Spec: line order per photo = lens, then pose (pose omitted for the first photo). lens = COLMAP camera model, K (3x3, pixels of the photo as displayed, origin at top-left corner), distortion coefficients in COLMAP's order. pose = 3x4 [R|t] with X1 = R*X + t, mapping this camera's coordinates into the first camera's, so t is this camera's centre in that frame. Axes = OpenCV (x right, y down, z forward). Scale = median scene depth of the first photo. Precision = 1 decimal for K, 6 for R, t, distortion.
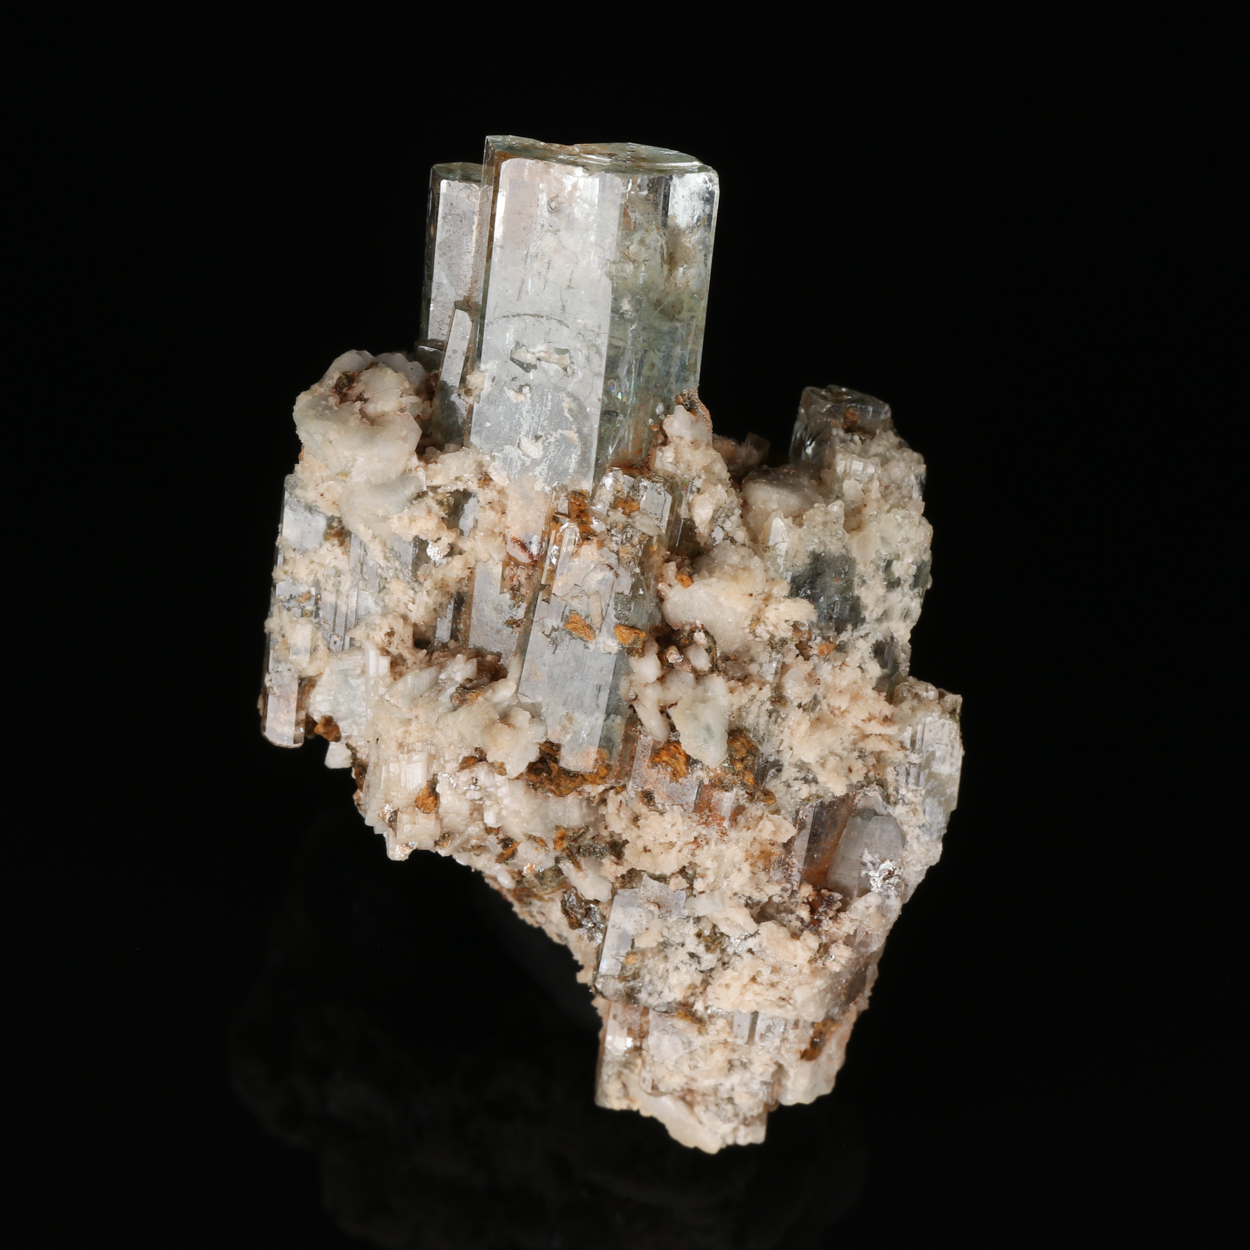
lens RADIAL K [[7381.4, 0, 626.9], [0, 7381.4, 625.1], [0, 0, 1]] dist [0.170582, 0.000000]
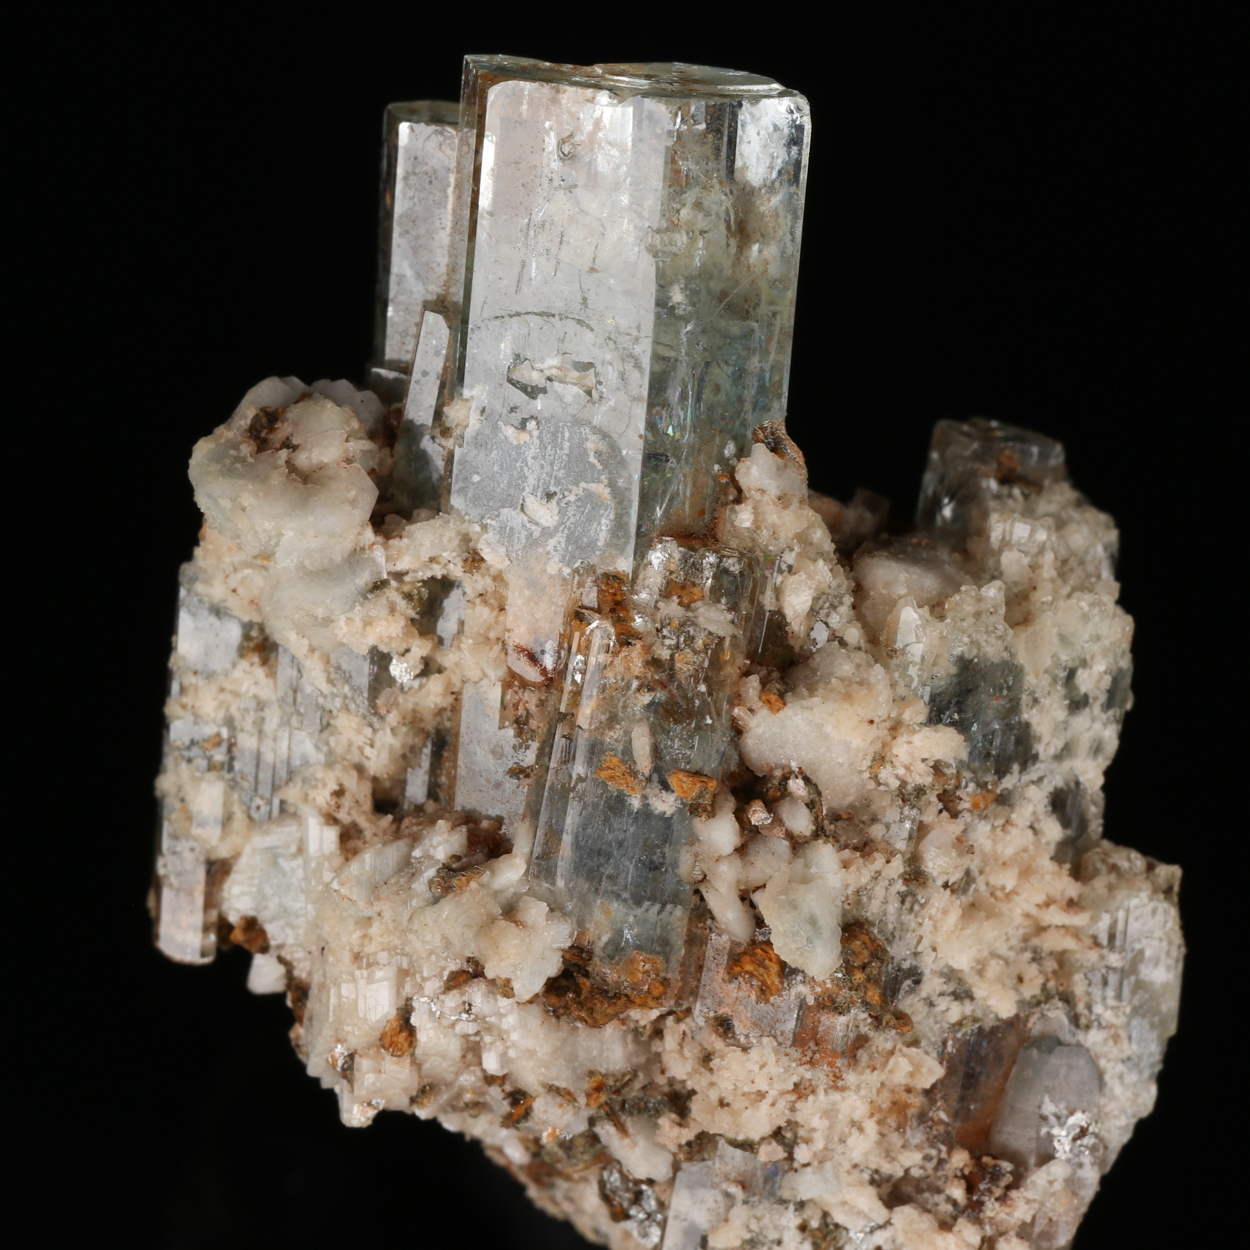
lens RADIAL K [[7381.4, 0, 621.4], [0, 7381.4, 623.3], [0, 0, 1]] dist [0.170582, 0.000000]
pose [[0.999771, -0.021386, 0.000940, -0.006397], [0.021404, 0.999302, -0.030627, 0.006989], [-0.000285, 0.030640, 0.999530, 0.322391]]
